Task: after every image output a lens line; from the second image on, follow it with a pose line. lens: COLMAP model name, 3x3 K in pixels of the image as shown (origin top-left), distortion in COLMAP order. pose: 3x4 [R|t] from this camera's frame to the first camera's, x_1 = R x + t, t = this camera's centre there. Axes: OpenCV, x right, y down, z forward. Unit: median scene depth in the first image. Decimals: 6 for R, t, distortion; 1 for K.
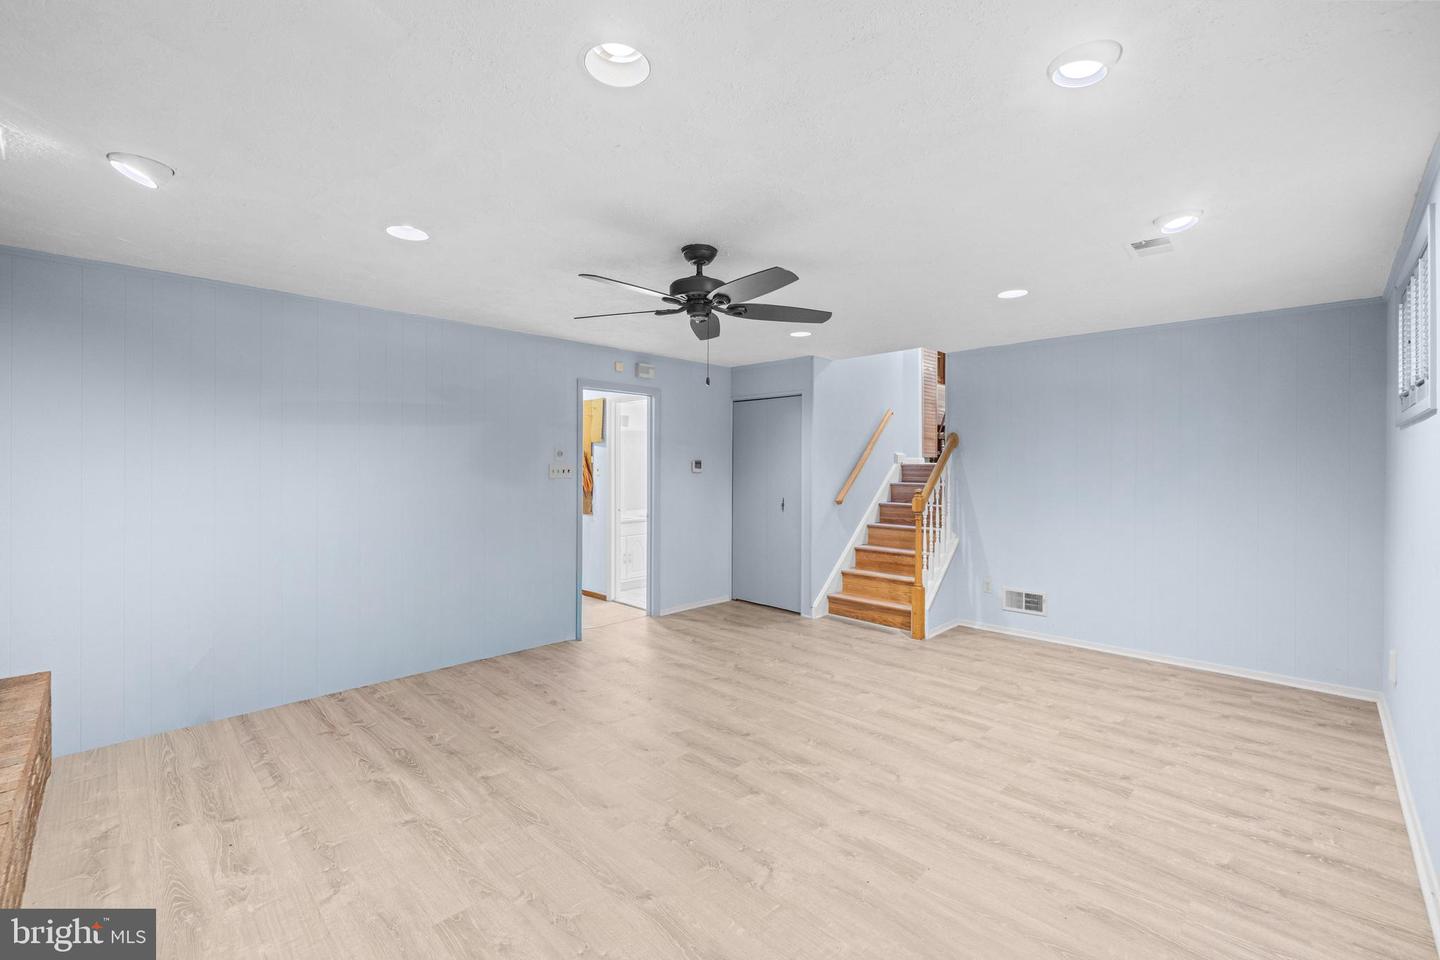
lens RADIAL K [[612.4, 0, 719.3], [0, 612.4, 464.0], [0, 0, 1]] dist [0.000107, 0.000017]
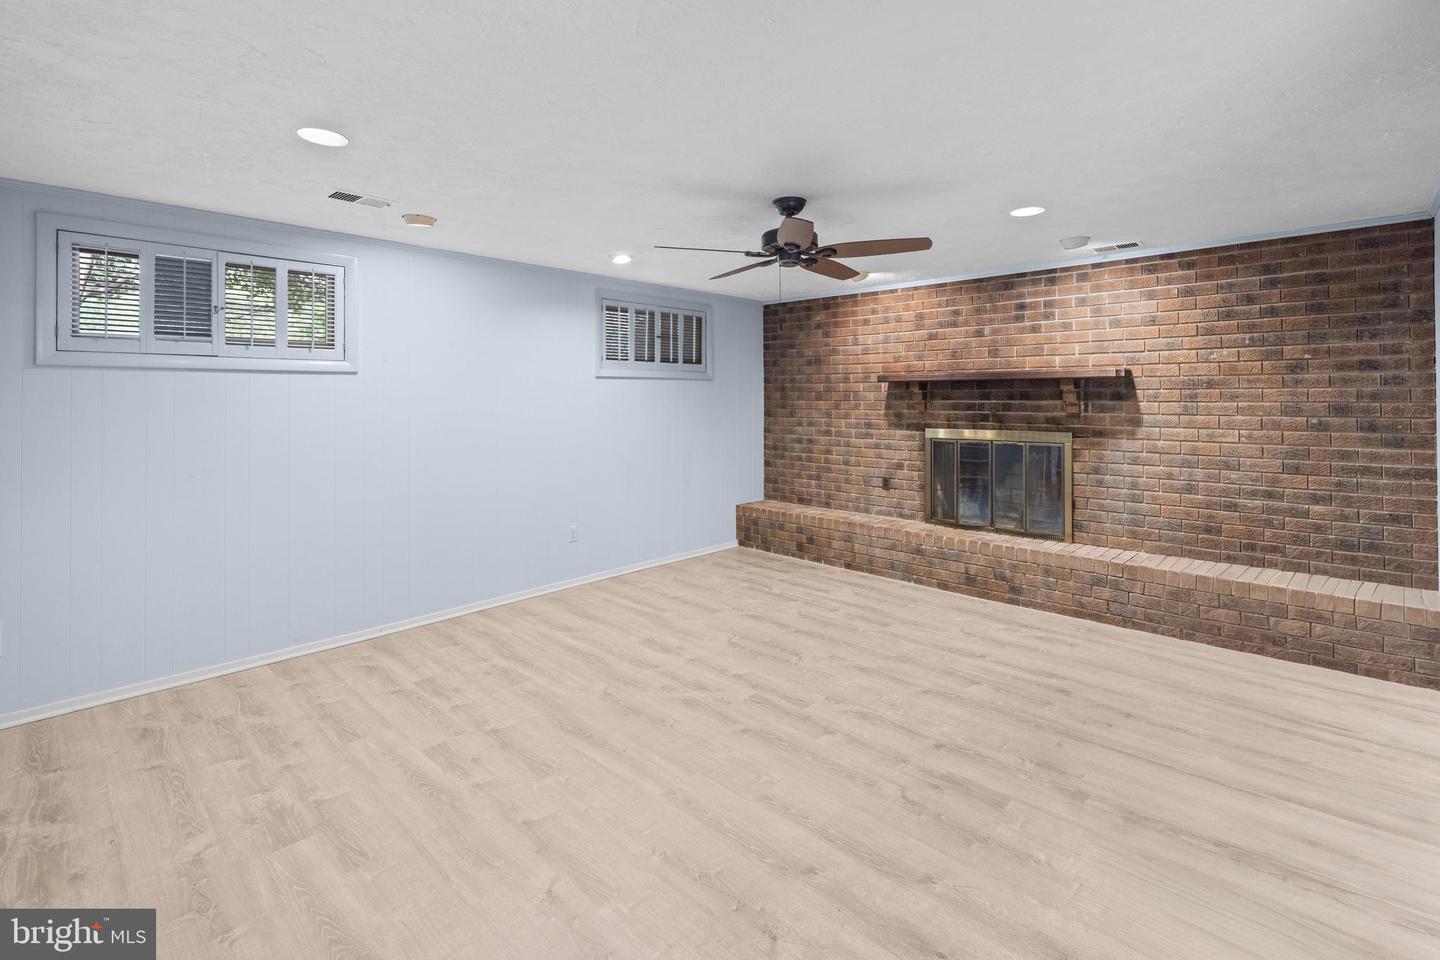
lens RADIAL K [[638.4, 0, 720.0], [0, 638.4, 480.0], [0, 0, 1]] dist [-0.001145, -0.000103]
pose [[-0.999973, 0.001284, -0.007245, 0.089381], [0.000334, 0.991556, 0.129678, -0.007725], [0.007350, 0.129672, -0.991530, 1.952919]]
